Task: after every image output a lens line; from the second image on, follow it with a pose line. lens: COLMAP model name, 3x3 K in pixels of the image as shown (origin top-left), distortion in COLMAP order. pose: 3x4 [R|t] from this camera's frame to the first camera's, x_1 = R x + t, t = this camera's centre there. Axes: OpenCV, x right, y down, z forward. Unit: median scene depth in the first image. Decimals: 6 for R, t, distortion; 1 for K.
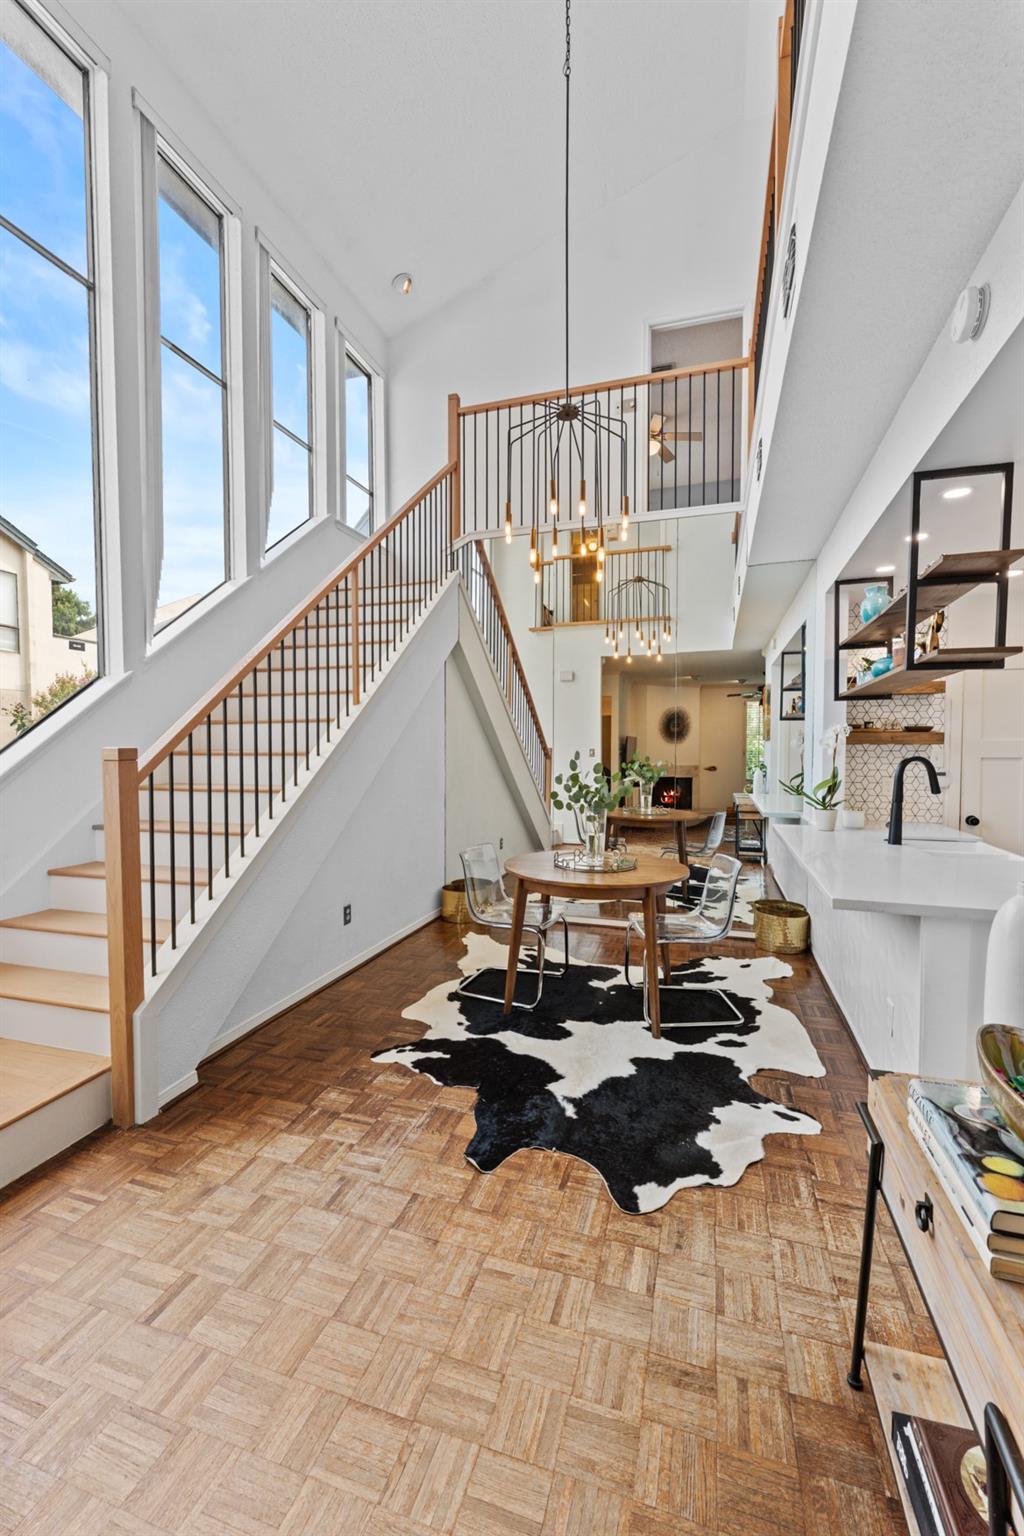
lens RADIAL K [[619.5, 0, 509.3], [0, 619.5, 767.9], [0, 0, 1]] dist [0.003214, 0.000092]
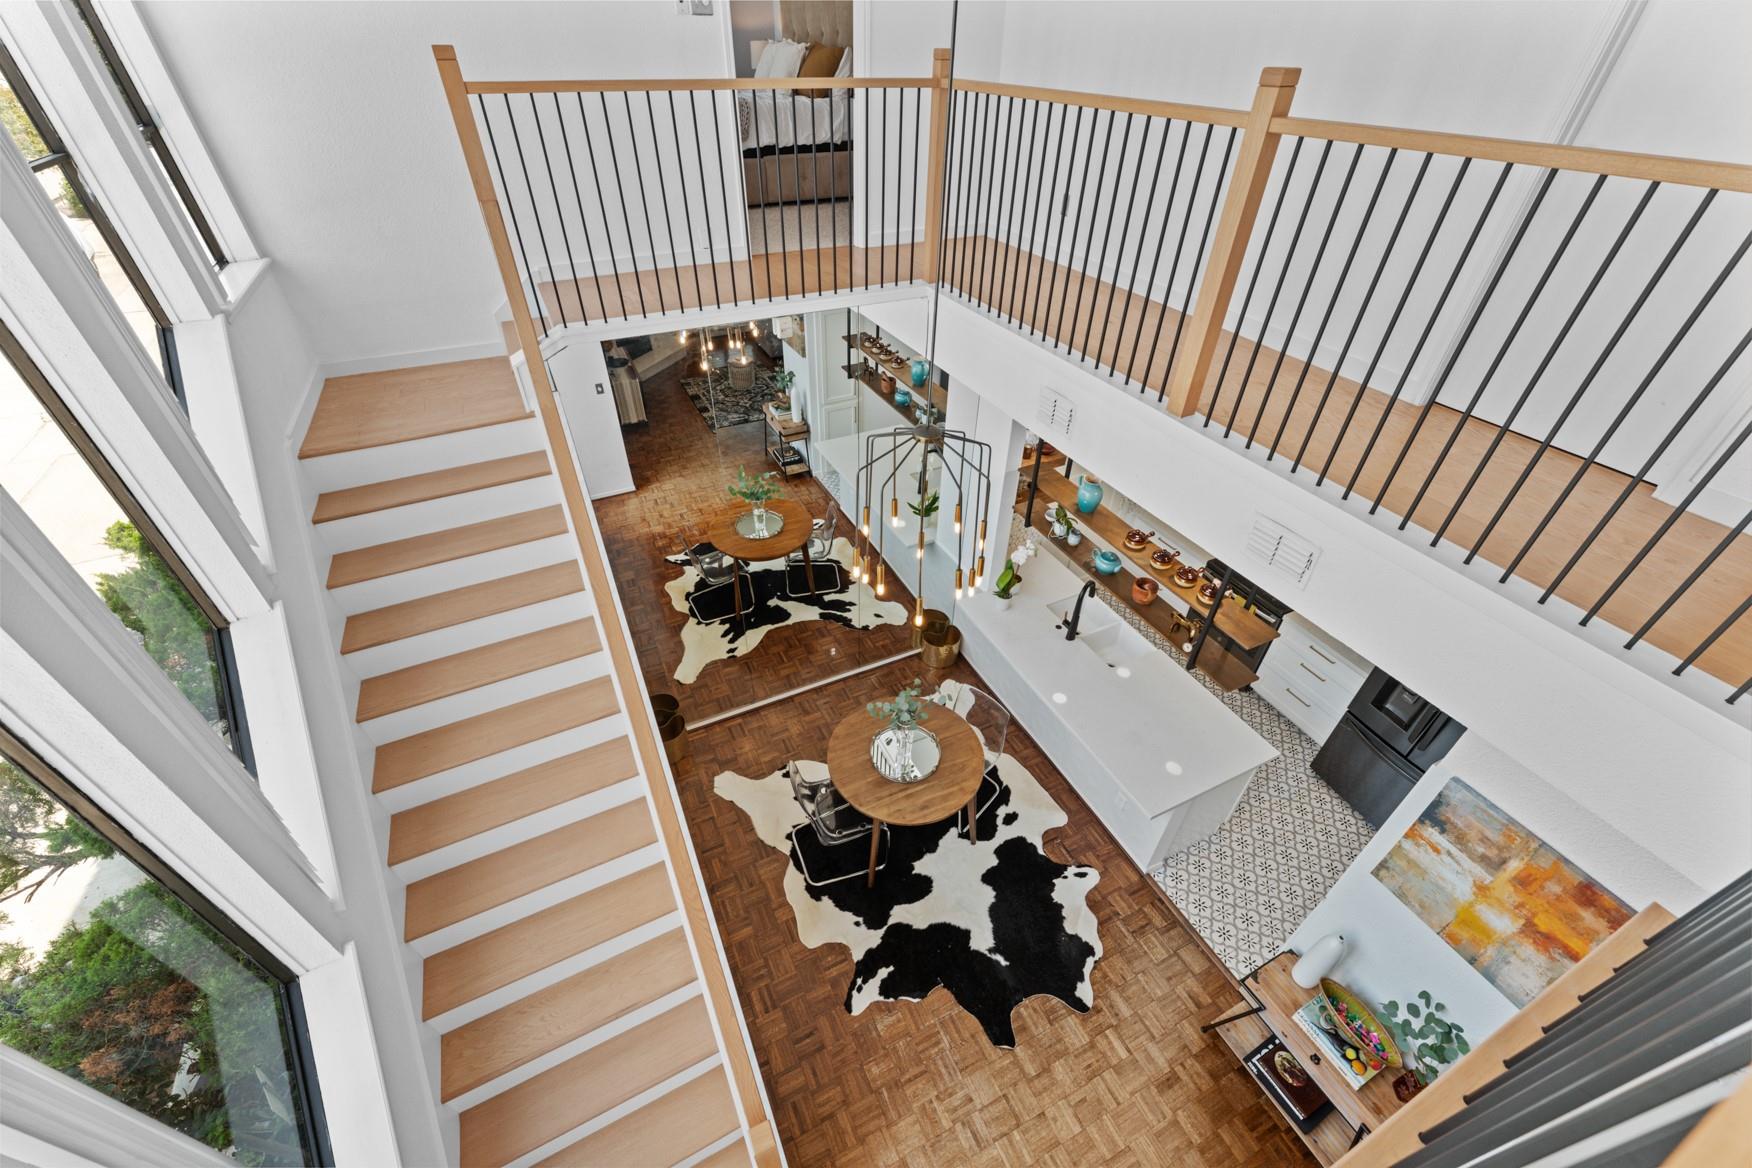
lens RADIAL K [[706.7, 0, 868.9], [0, 706.7, 579.6], [0, 0, 1]] dist [0.003214, 0.000092]
pose [[0.724636, -0.423519, 0.543631, -0.603527], [0.017586, 0.799971, 0.599781, -1.101225], [-0.688908, -0.425062, 0.587136, 0.502543]]
